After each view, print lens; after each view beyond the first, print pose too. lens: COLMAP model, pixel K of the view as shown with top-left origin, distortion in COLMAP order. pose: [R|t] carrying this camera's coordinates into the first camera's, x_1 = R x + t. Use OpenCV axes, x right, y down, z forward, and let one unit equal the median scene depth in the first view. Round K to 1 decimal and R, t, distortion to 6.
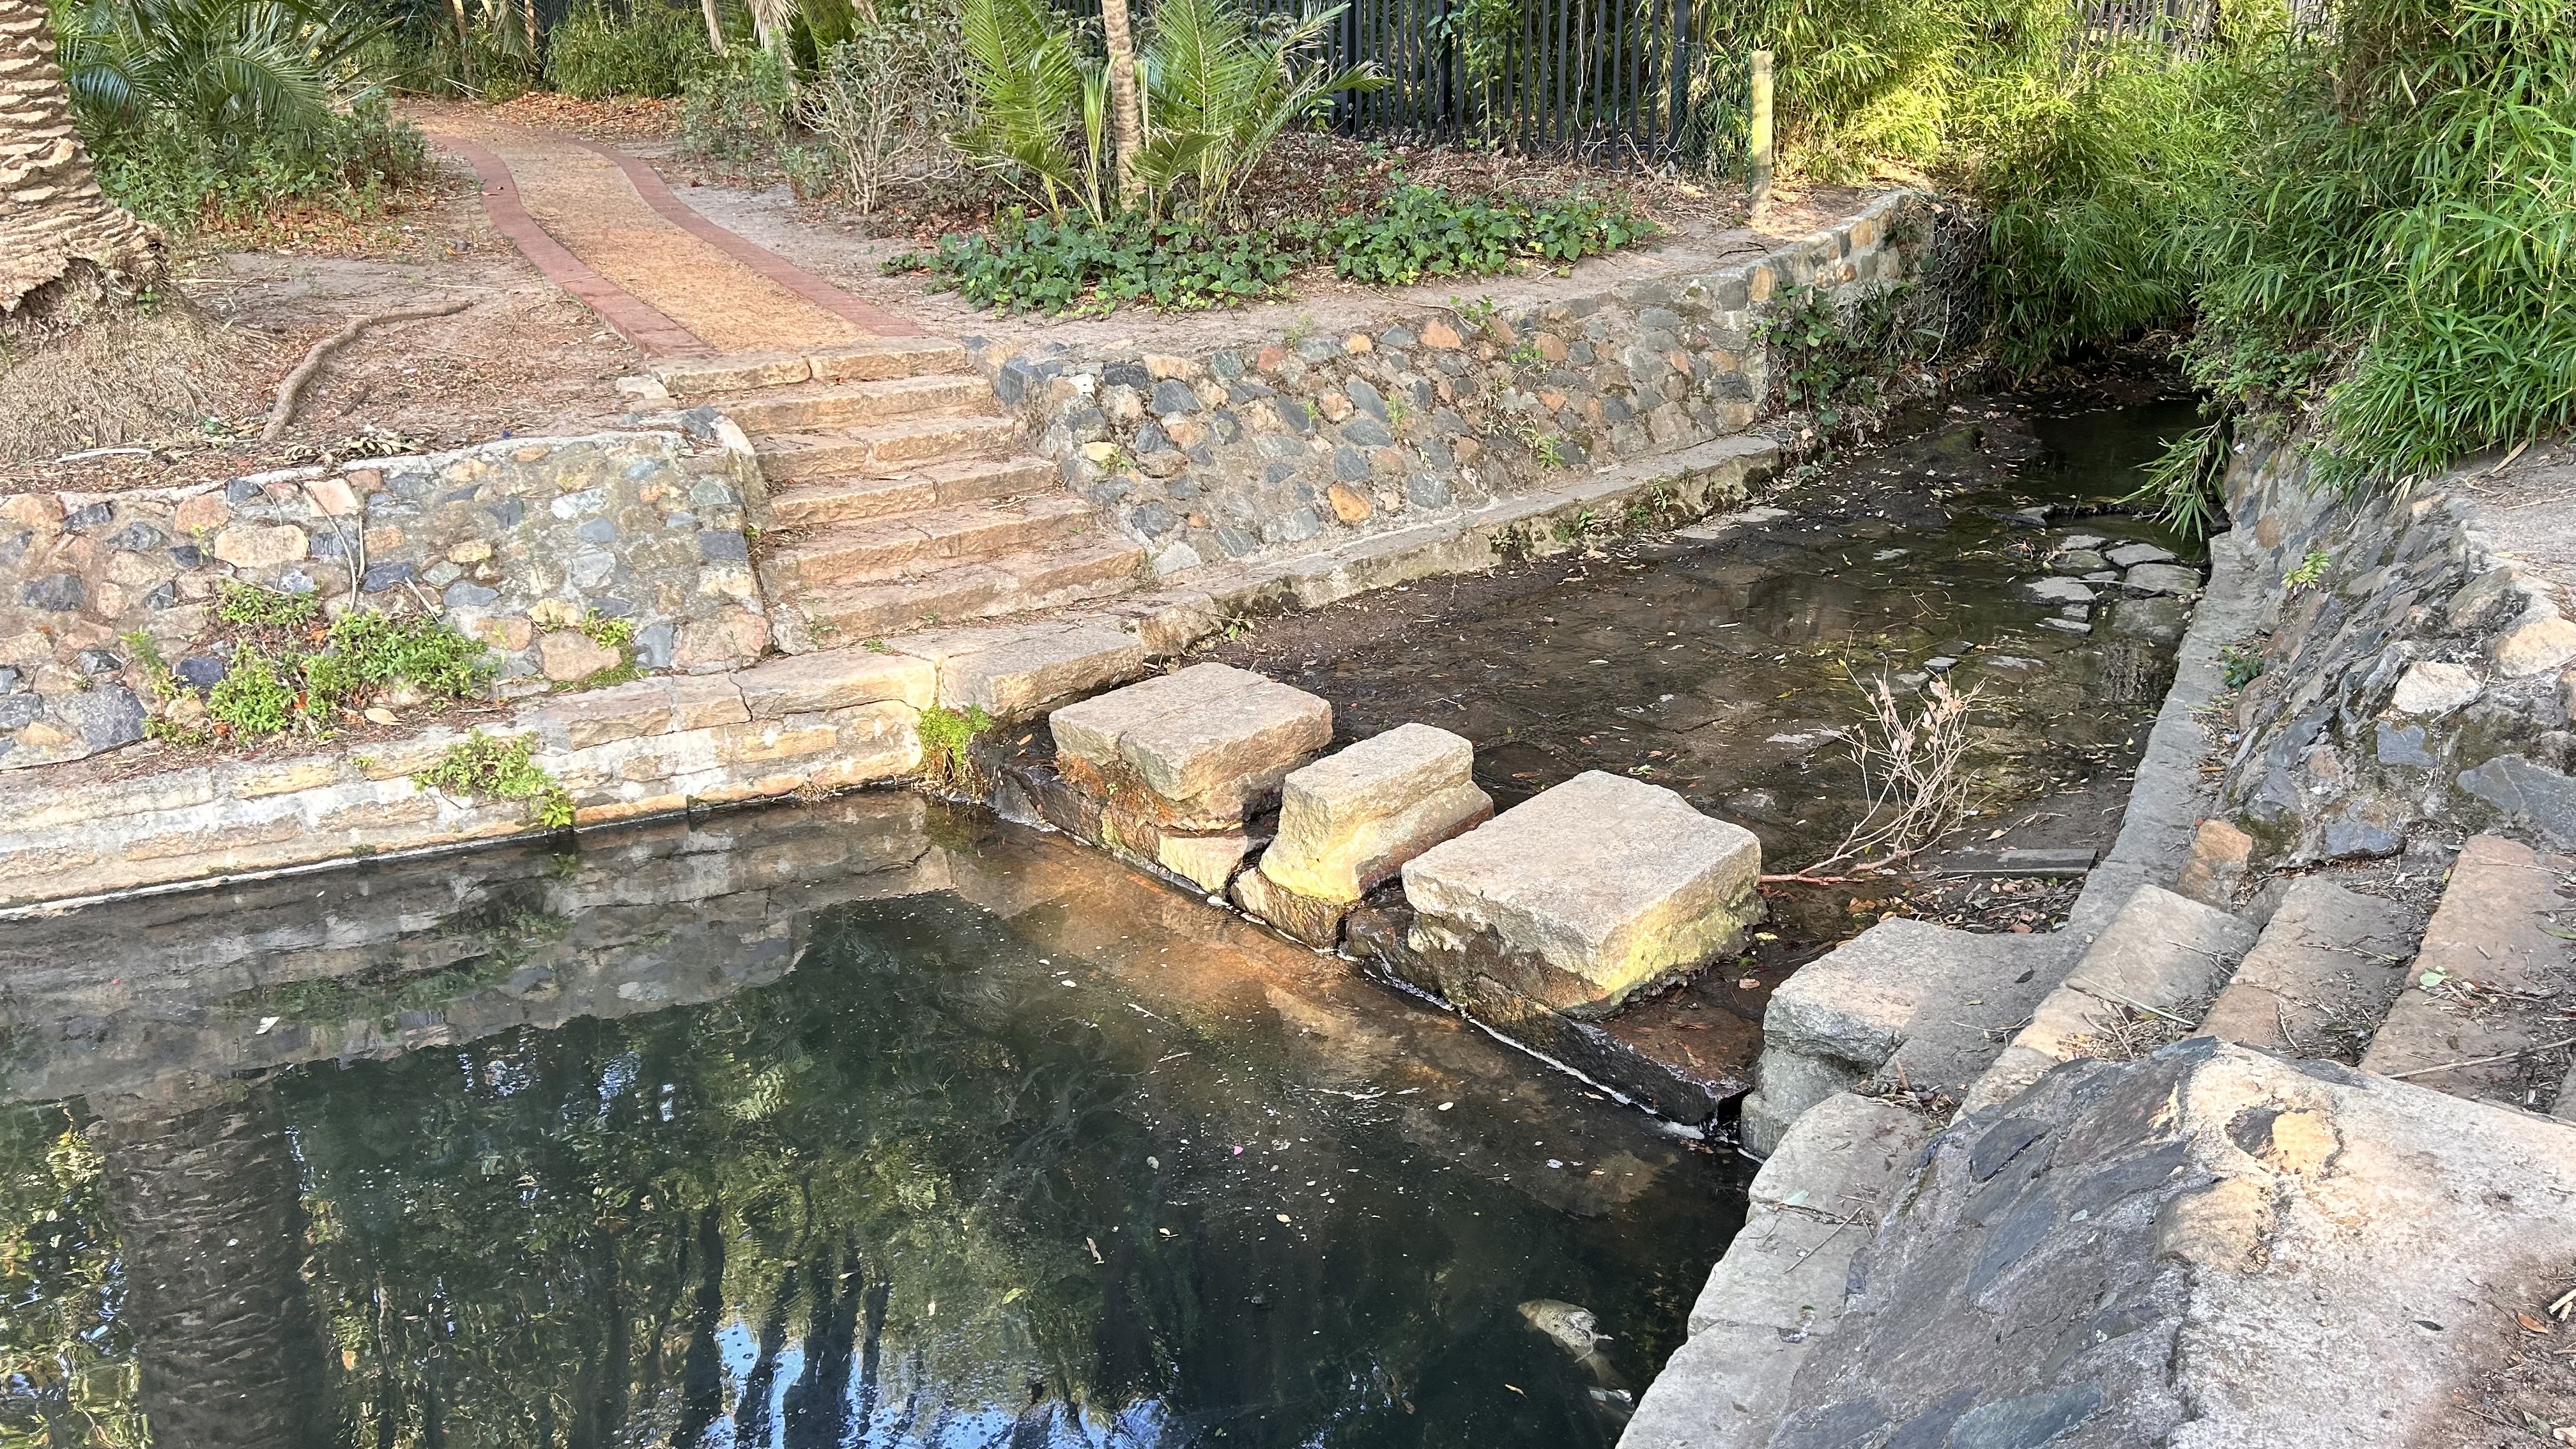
lens RADIAL K [[1941.1, 0, 1293.7], [0, 1941.1, 744.2], [0, 0, 1]] dist [0.055875, -0.035484]
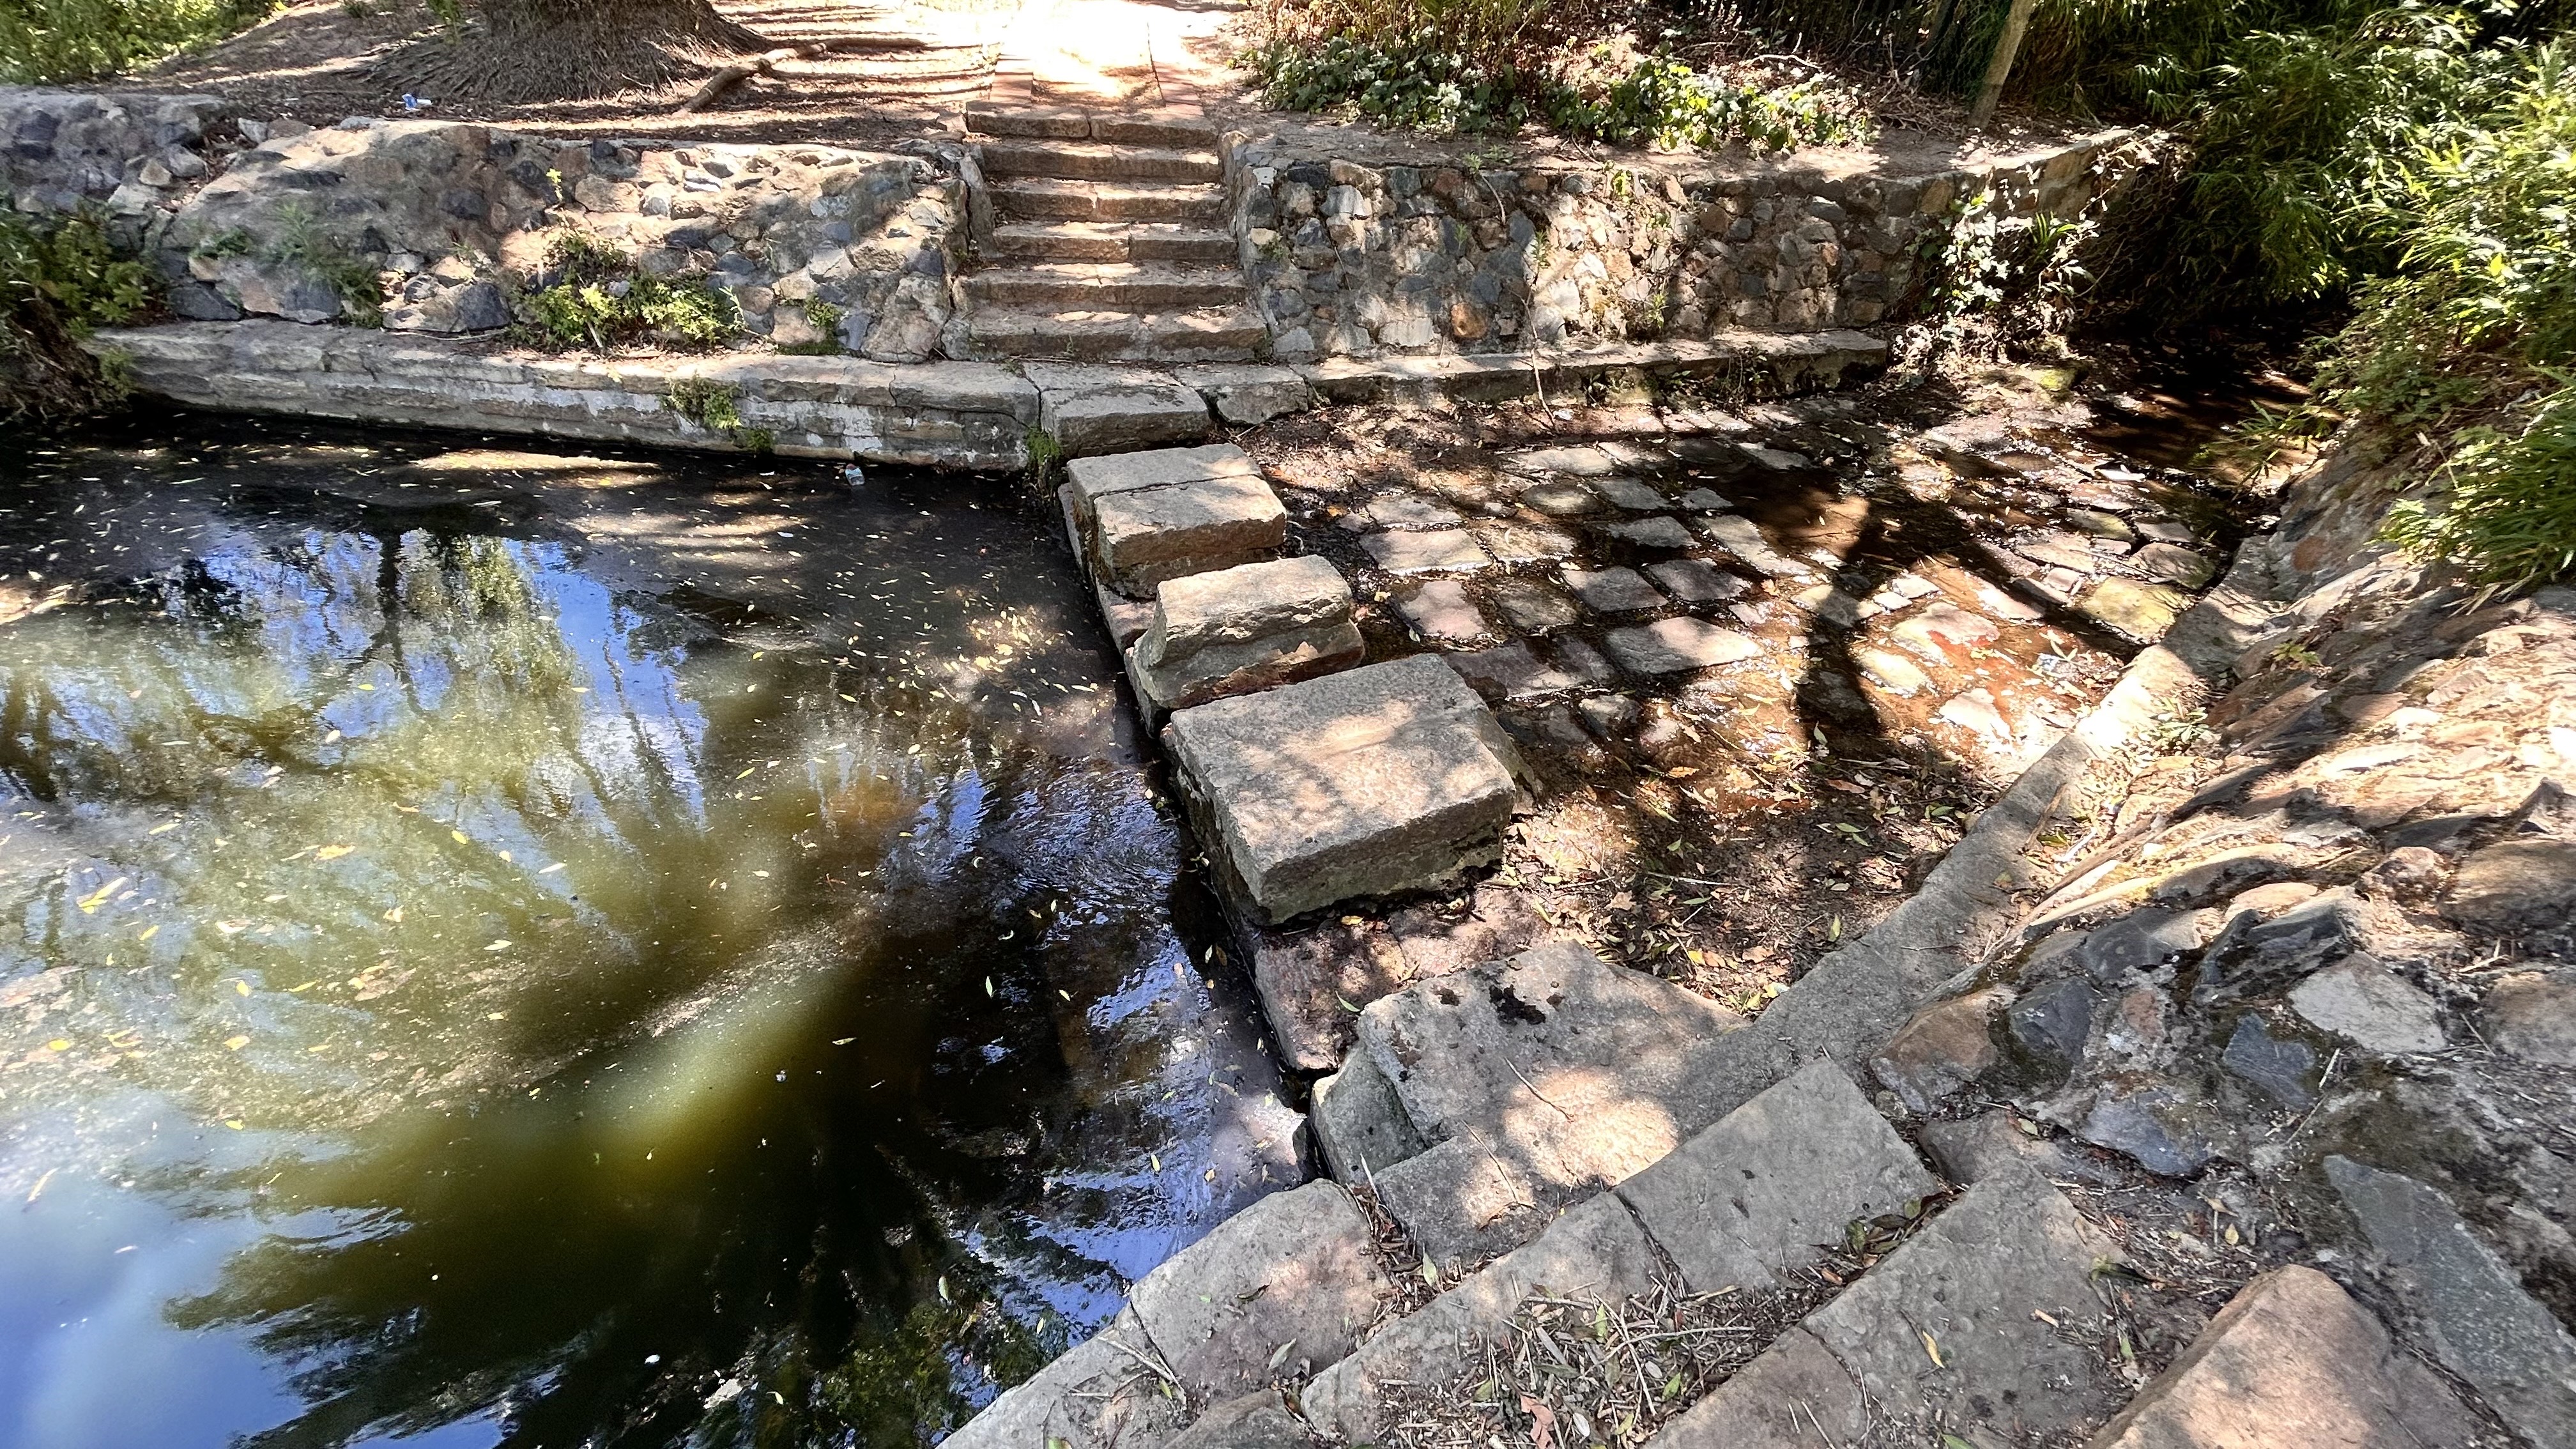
lens RADIAL K [[1036.6, 0, 1266.2], [0, 1036.6, 731.0], [0, 0, 1]] dist [0.011261, -0.002983]
pose [[0.924433, 0.304066, -0.230146, 0.175612], [-0.218612, 0.917054, 0.333498, -0.096172], [0.312462, -0.257984, 0.914227, 0.359247]]
